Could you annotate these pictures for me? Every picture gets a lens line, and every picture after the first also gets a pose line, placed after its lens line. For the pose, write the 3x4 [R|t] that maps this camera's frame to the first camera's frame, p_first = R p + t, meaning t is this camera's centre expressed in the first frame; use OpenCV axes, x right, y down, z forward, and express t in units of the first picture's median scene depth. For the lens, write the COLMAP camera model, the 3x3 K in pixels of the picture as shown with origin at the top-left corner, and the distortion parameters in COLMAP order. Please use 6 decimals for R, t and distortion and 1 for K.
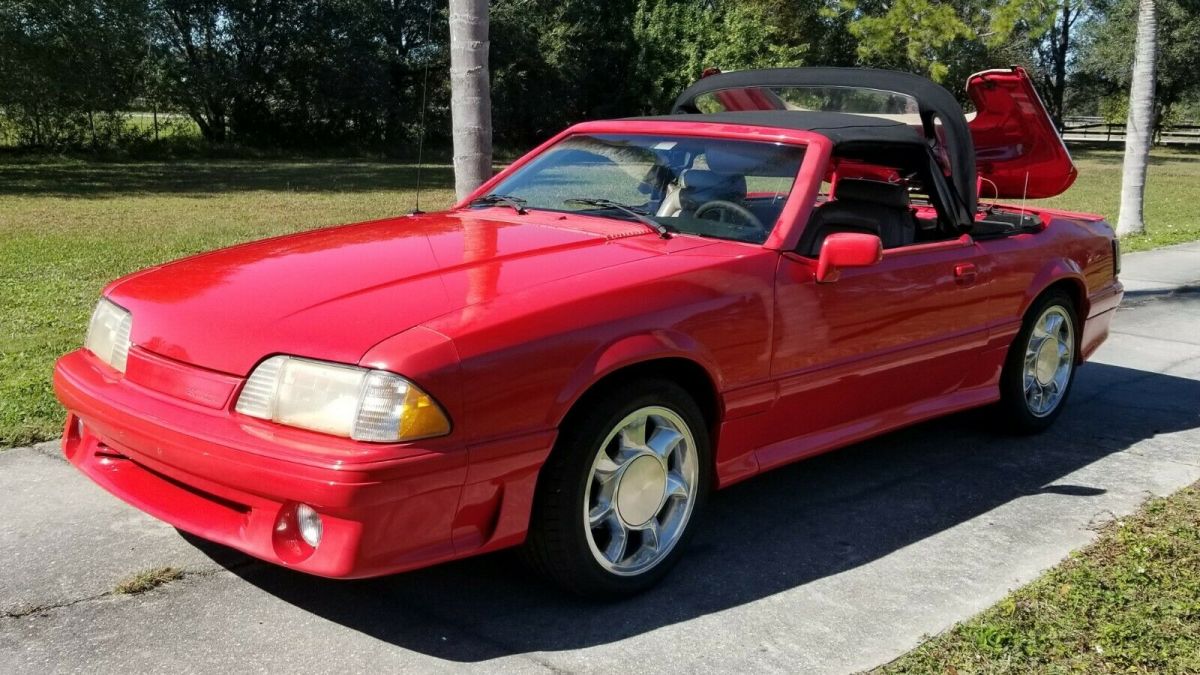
lens RADIAL K [[1297.3, 0, 590.2], [0, 1297.3, 337.4], [0, 0, 1]] dist [0.044908, 0.000000]
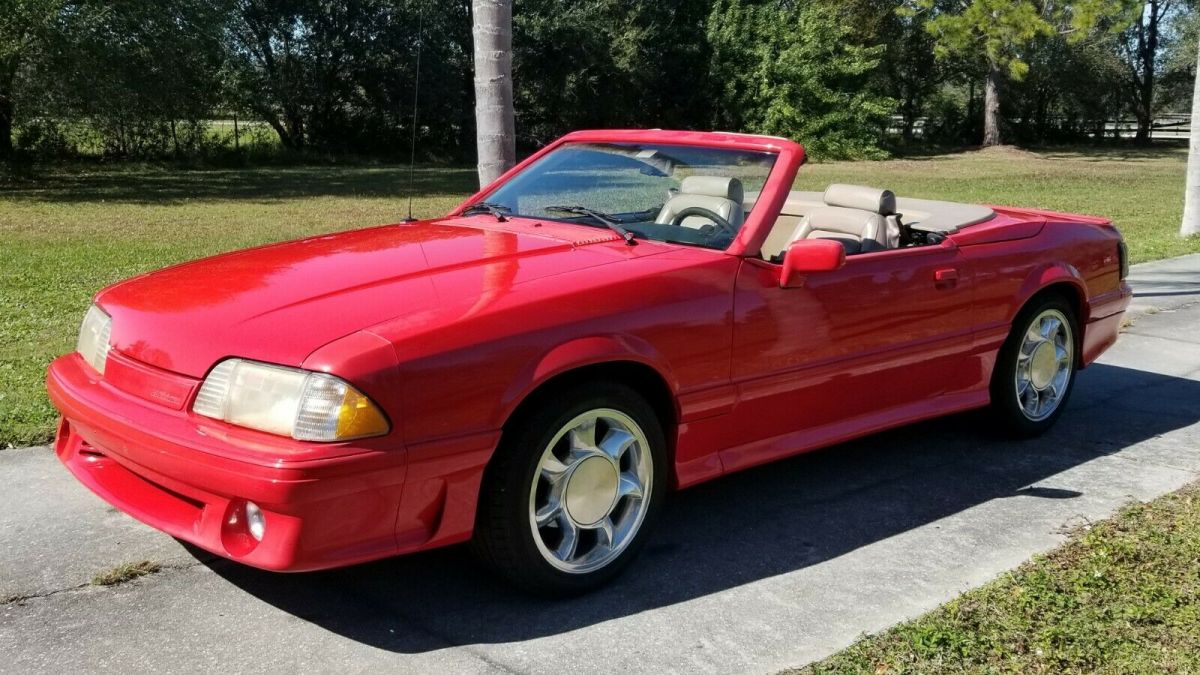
lens RADIAL K [[1297.3, 0, 592.7], [0, 1297.3, 330.4], [0, 0, 1]] dist [0.044908, 0.000000]
pose [[0.998067, -0.000421, -0.062144, 0.086676], [-0.000029, 0.999974, -0.007240, -0.001190], [0.062145, 0.007228, 0.998041, -0.022844]]
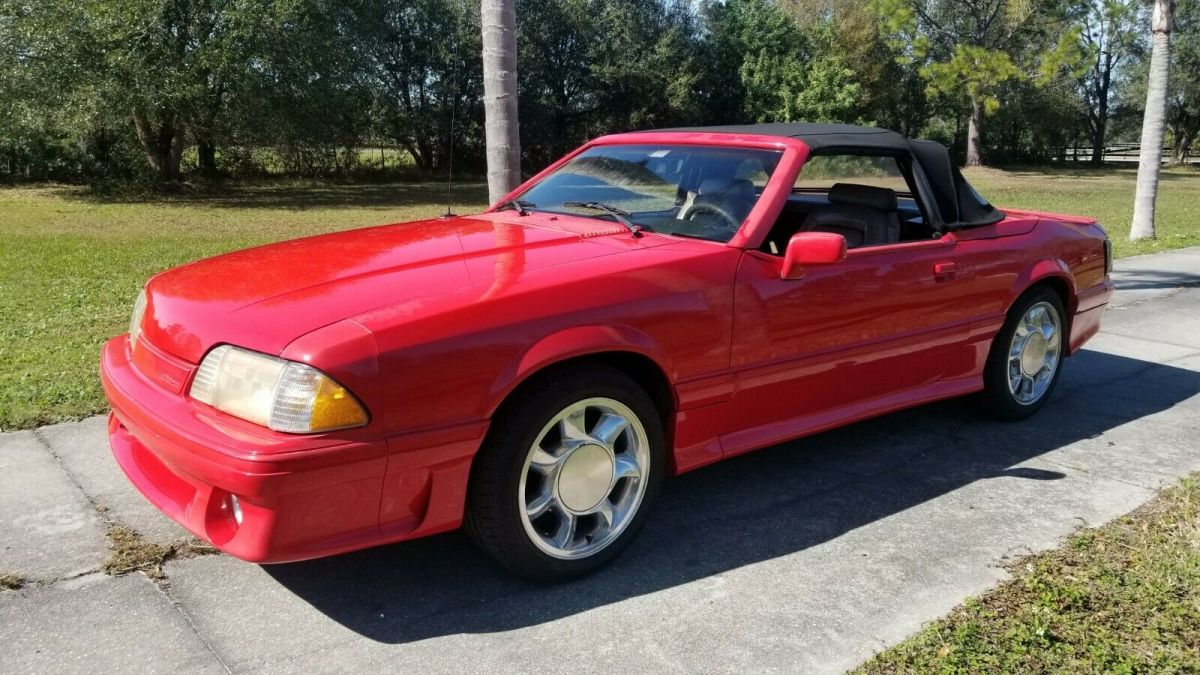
lens RADIAL K [[976.1, 0, 577.5], [0, 976.1, 325.0], [0, 0, 1]] dist [0.064770, -0.040708]
pose [[0.989921, 0.014033, -0.140925, 0.117593], [-0.012781, 0.999870, 0.009786, -0.010510], [0.141044, -0.007886, 0.989972, 0.185961]]
